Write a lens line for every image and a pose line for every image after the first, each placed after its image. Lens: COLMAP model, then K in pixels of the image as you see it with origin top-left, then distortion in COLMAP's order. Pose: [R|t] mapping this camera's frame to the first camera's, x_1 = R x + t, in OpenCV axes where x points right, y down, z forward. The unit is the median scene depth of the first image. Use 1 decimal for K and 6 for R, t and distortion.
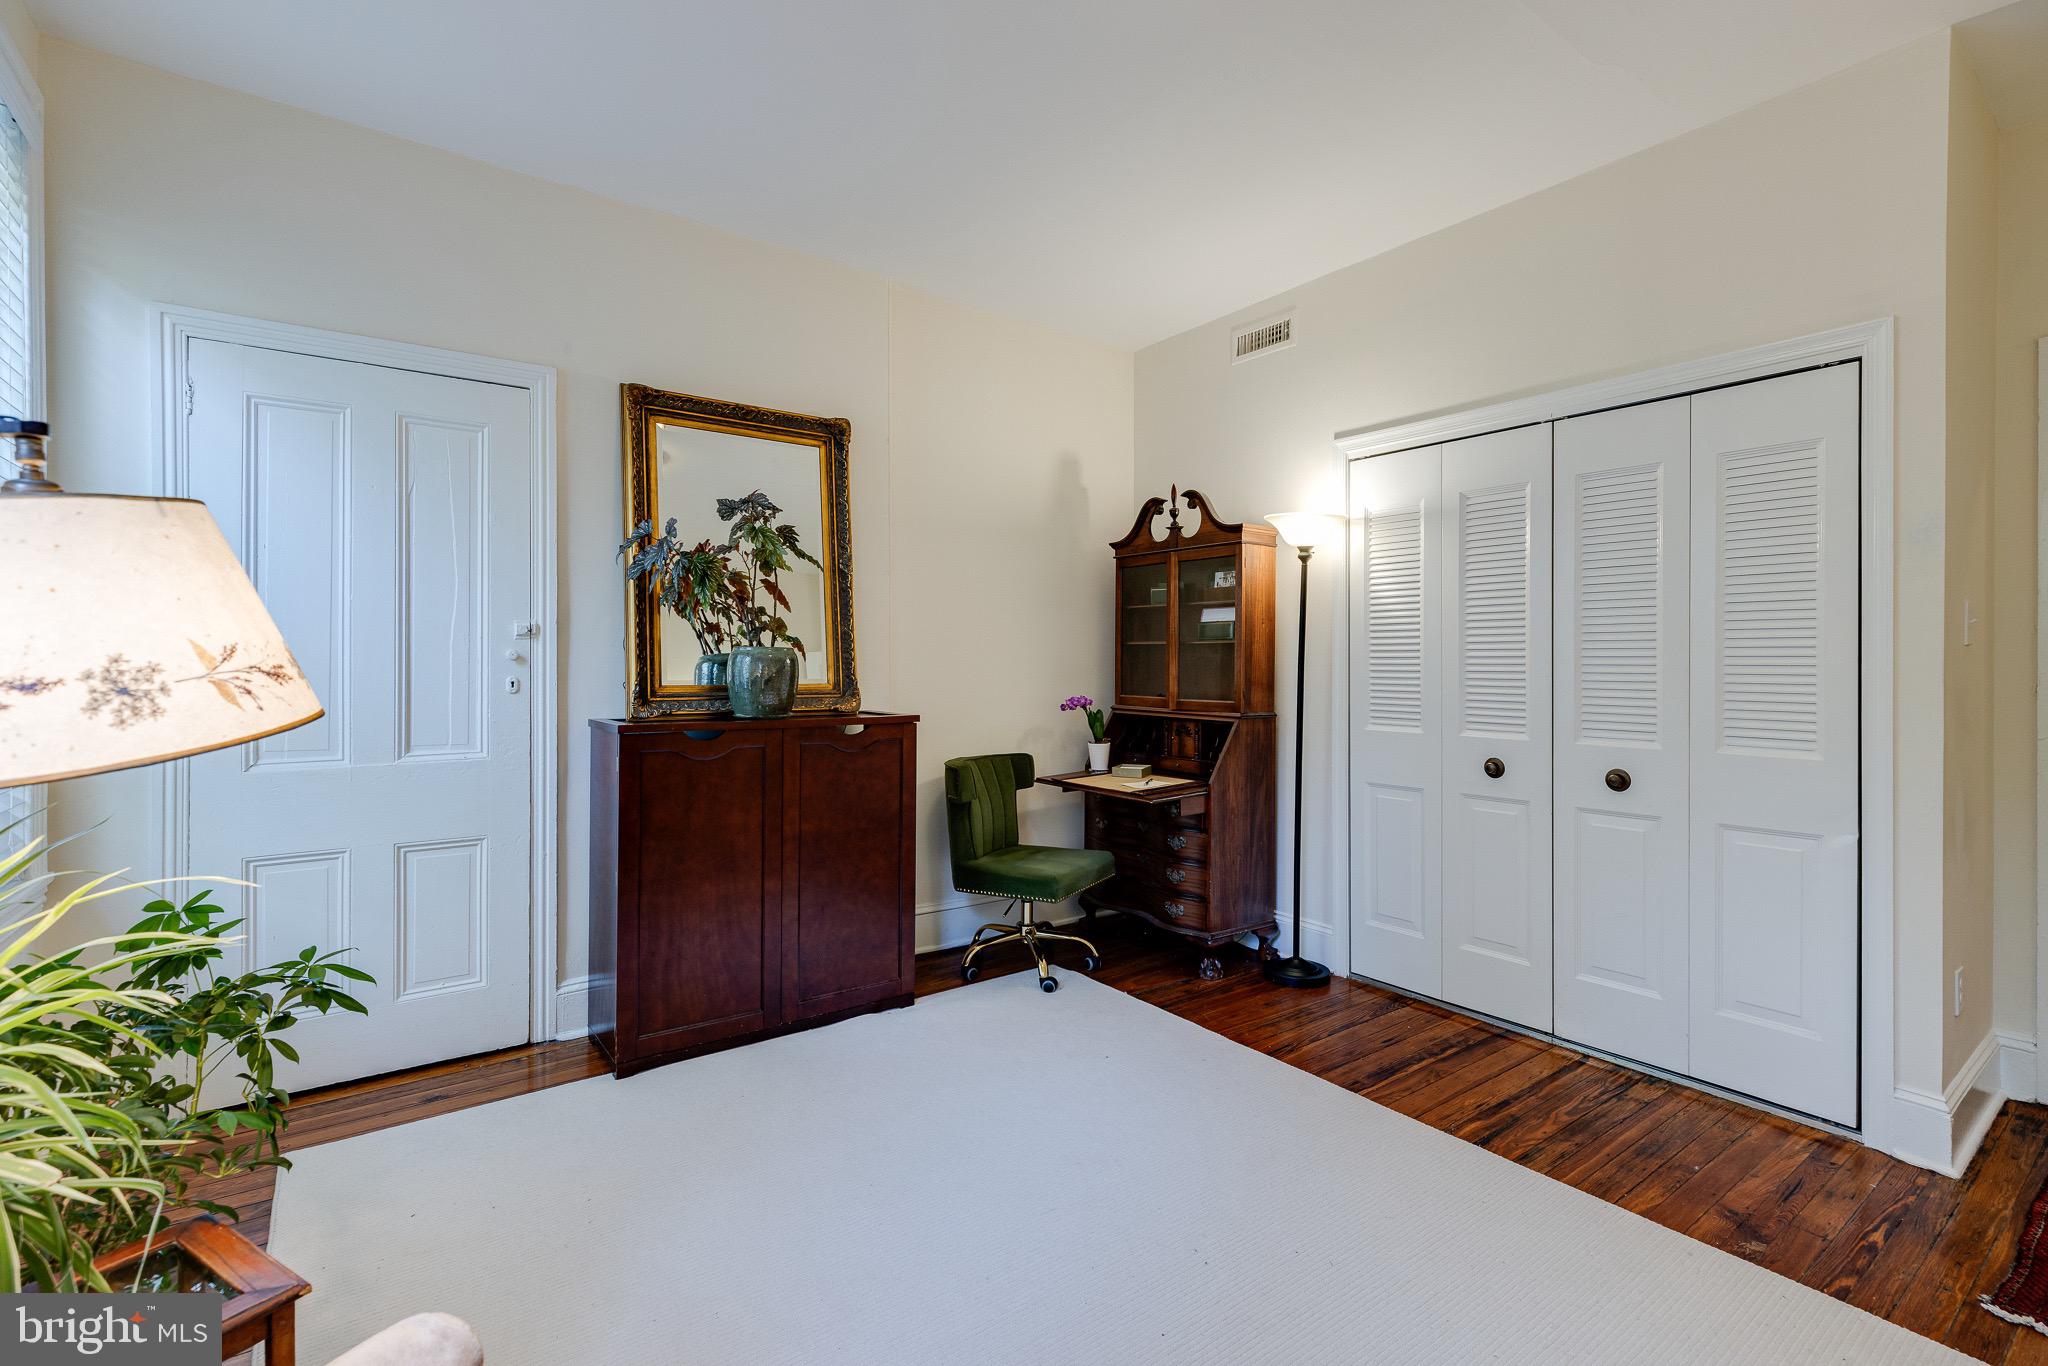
lens RADIAL K [[927.8, 0, 1018.3], [0, 927.8, 670.2], [0, 0, 1]] dist [0.003323, 0.001573]
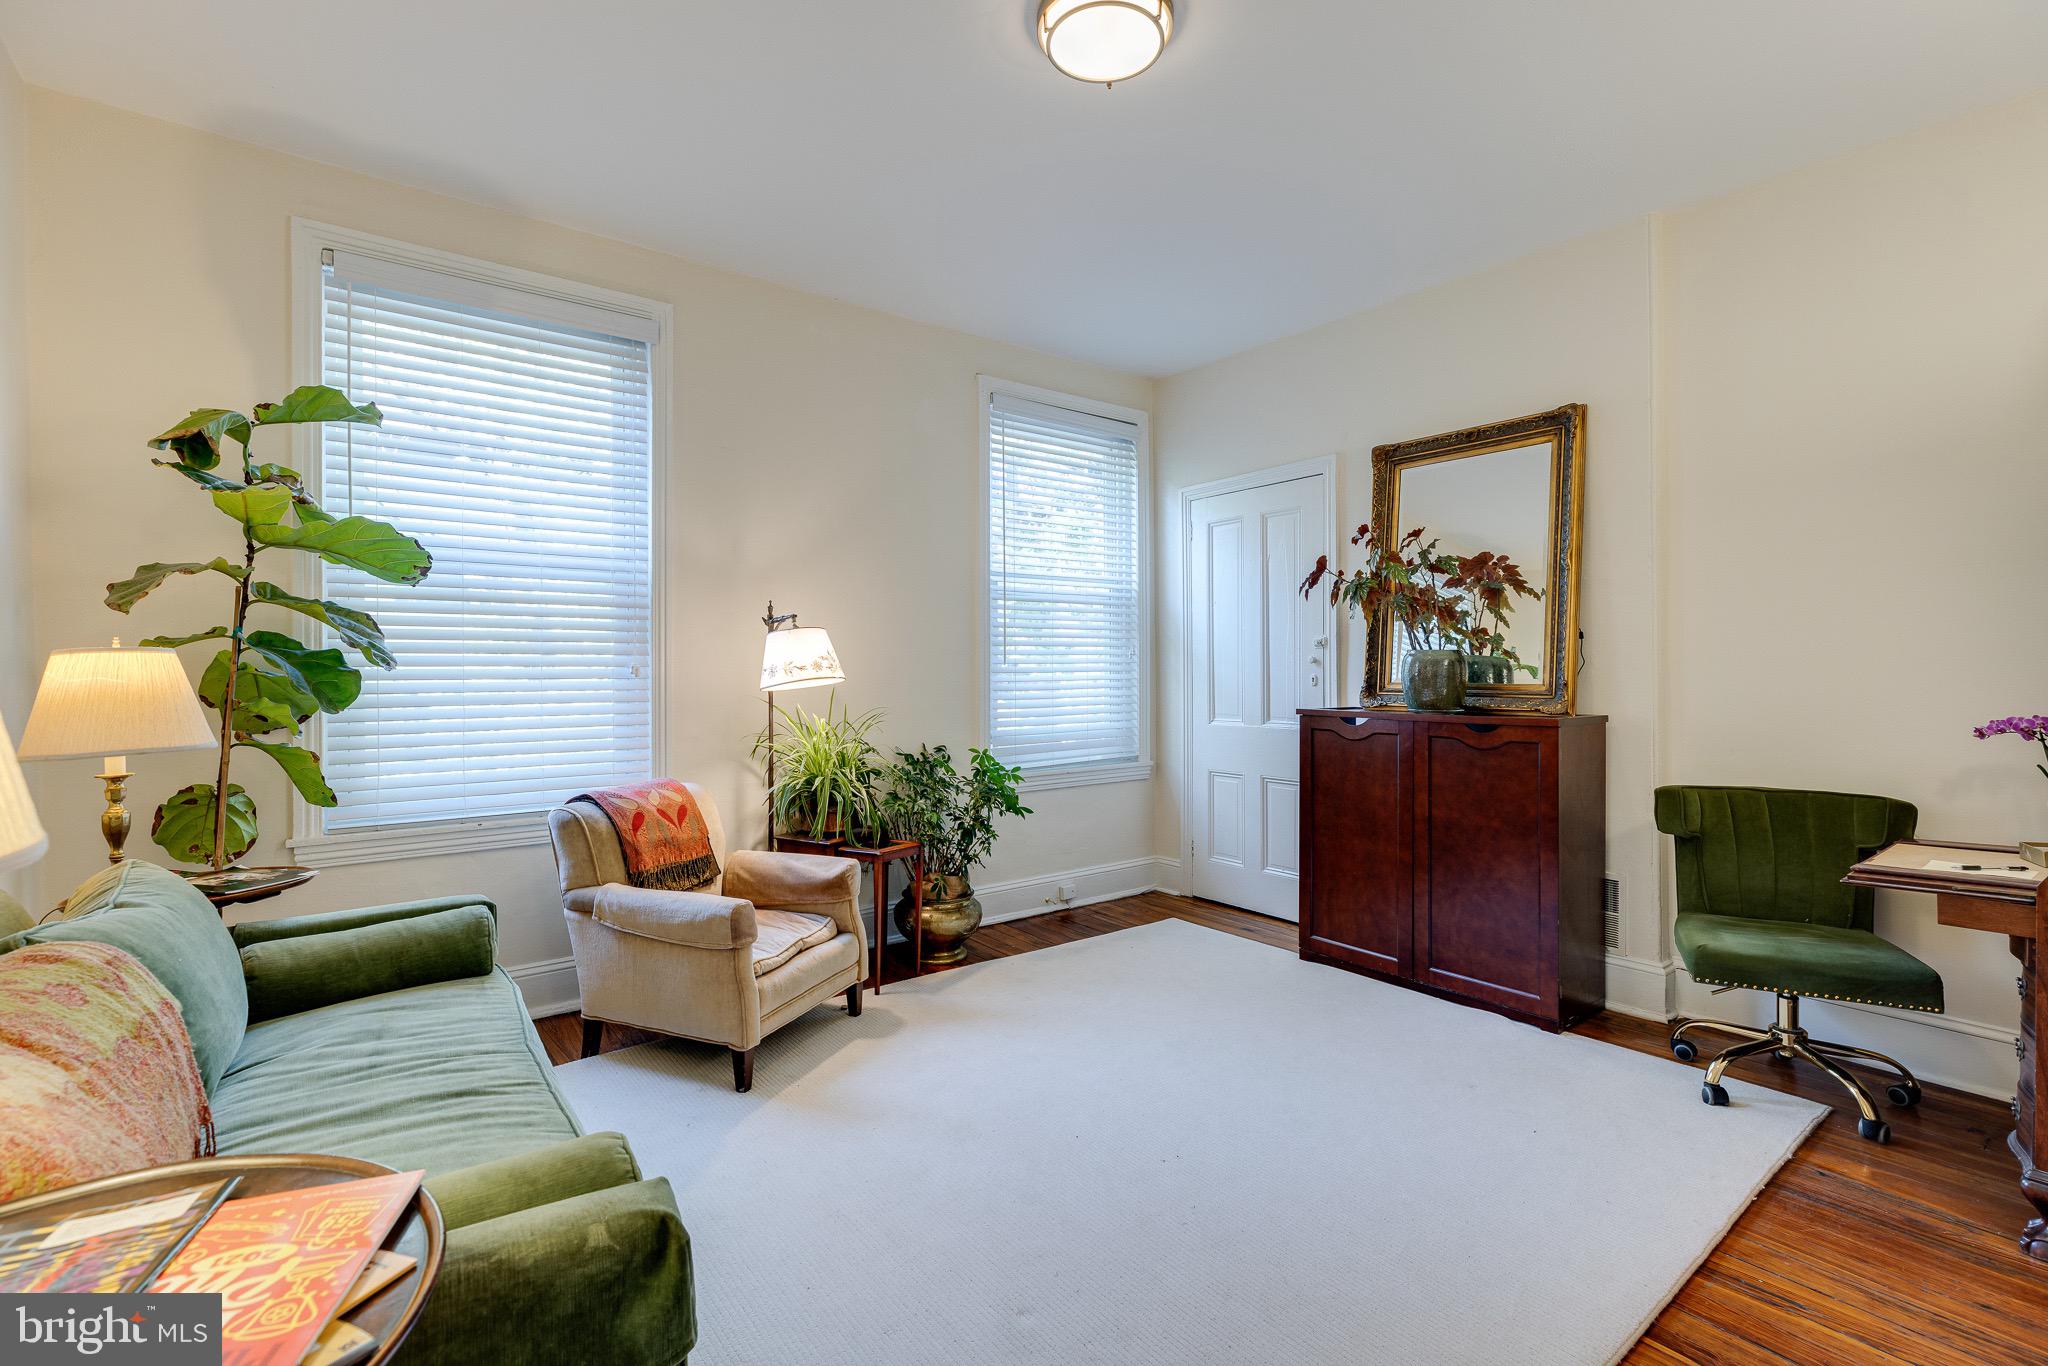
lens RADIAL K [[927.8, 0, 1019.7], [0, 927.8, 675.9], [0, 0, 1]] dist [0.003323, 0.001573]
pose [[0.016175, 0.004878, -0.999857, 0.845547], [-0.004840, 0.999977, 0.004800, 0.004240], [0.999857, 0.004761, 0.016199, 0.478508]]
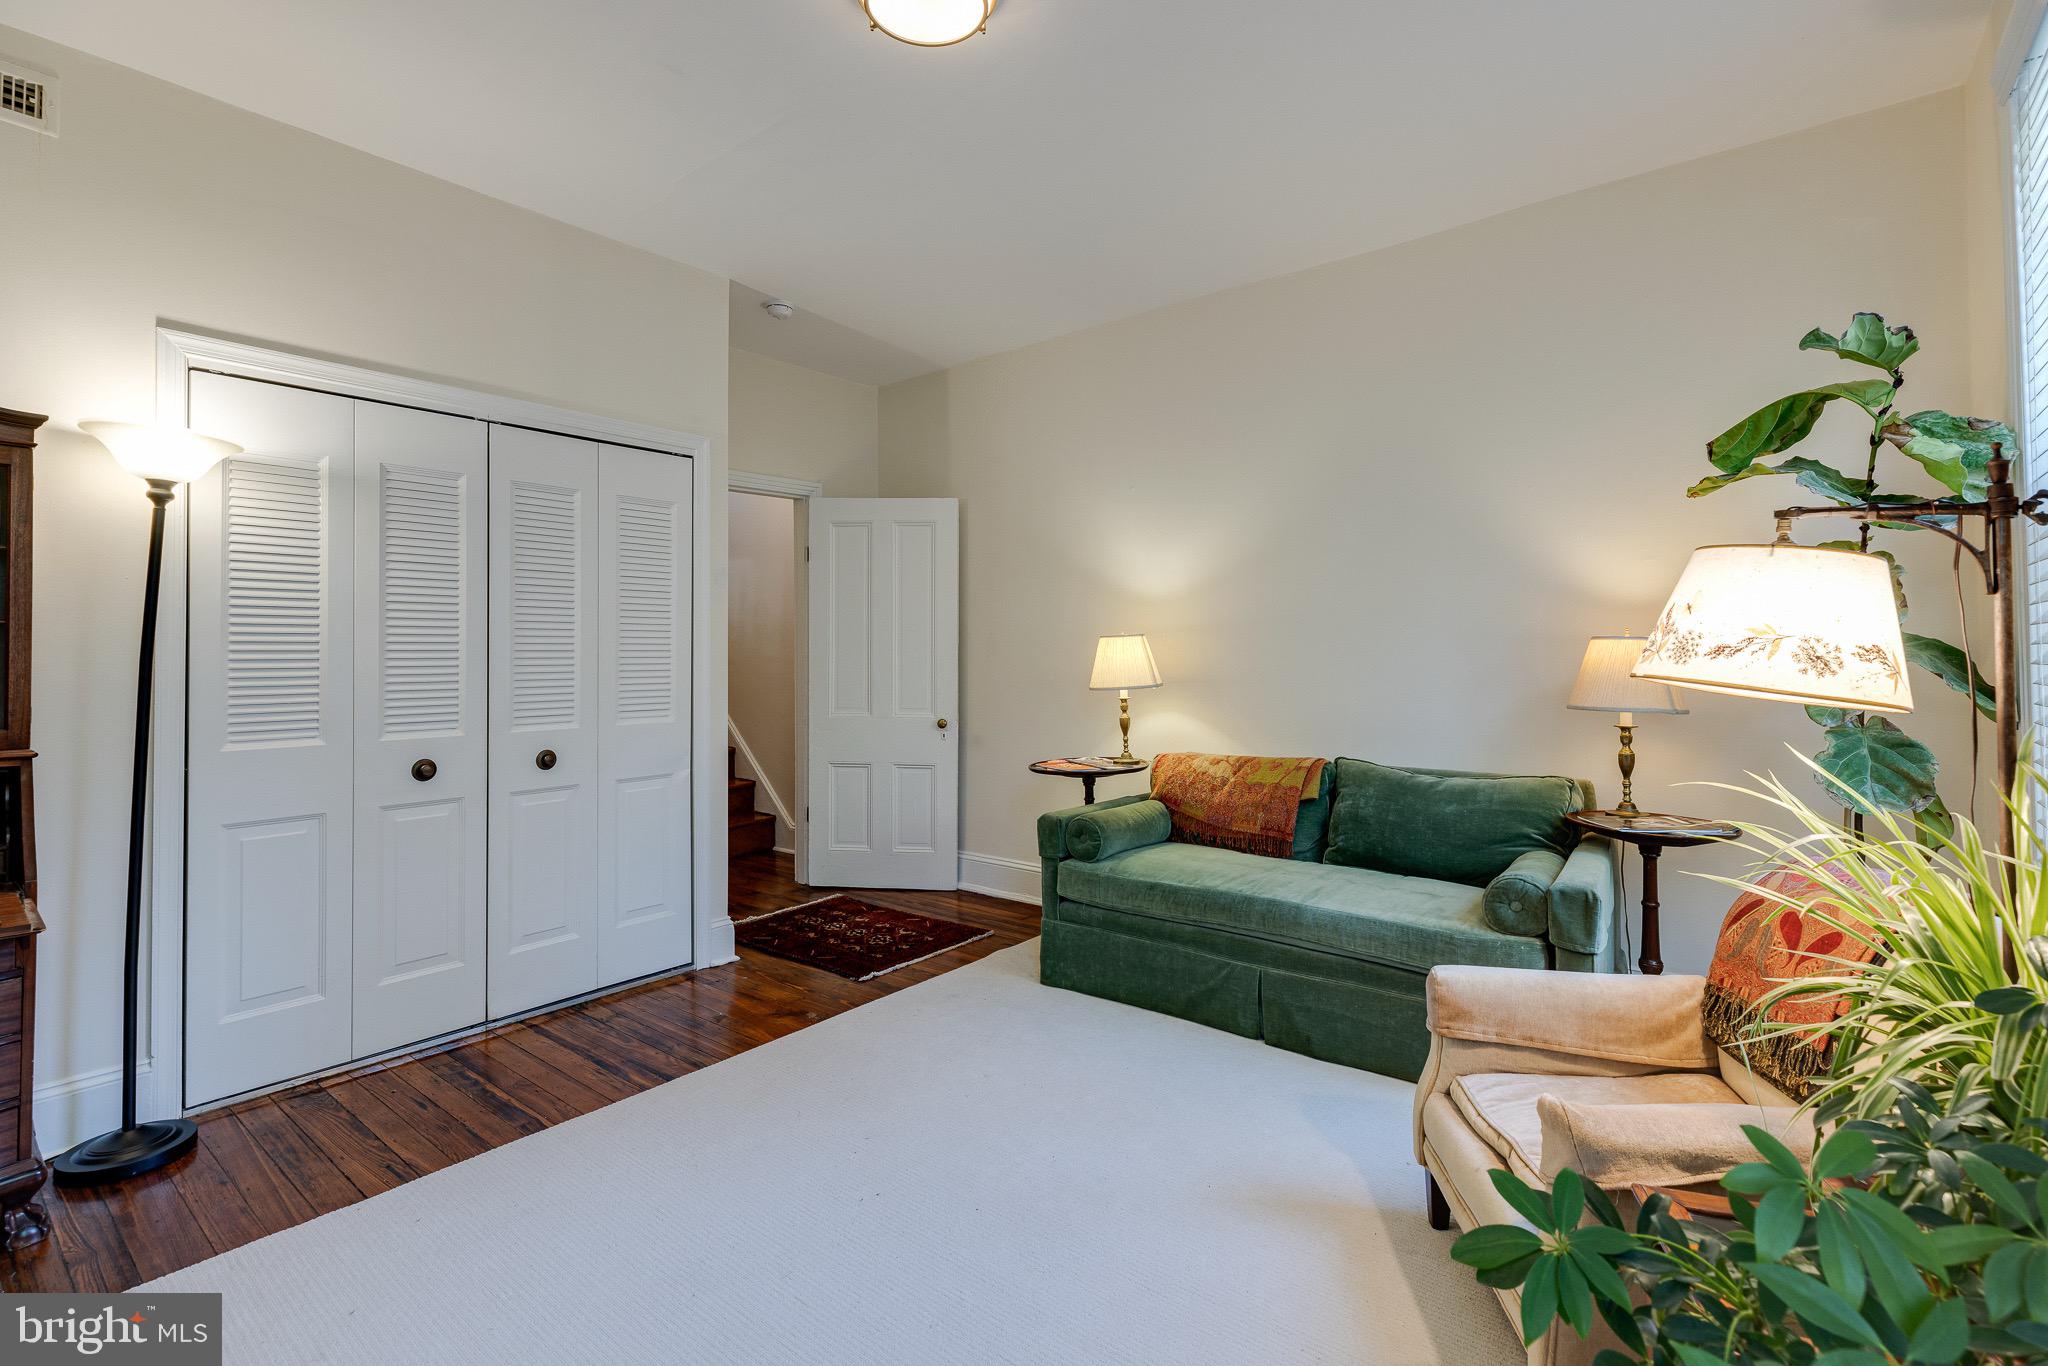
lens RADIAL K [[927.8, 0, 1031.1], [0, 927.8, 644.3], [0, 0, 1]] dist [0.003323, 0.001573]
pose [[-0.263329, 0.011168, 0.964641, -0.559184], [0.014068, 0.999871, -0.007736, -0.005034], [-0.964603, 0.011533, -0.263452, 0.673128]]
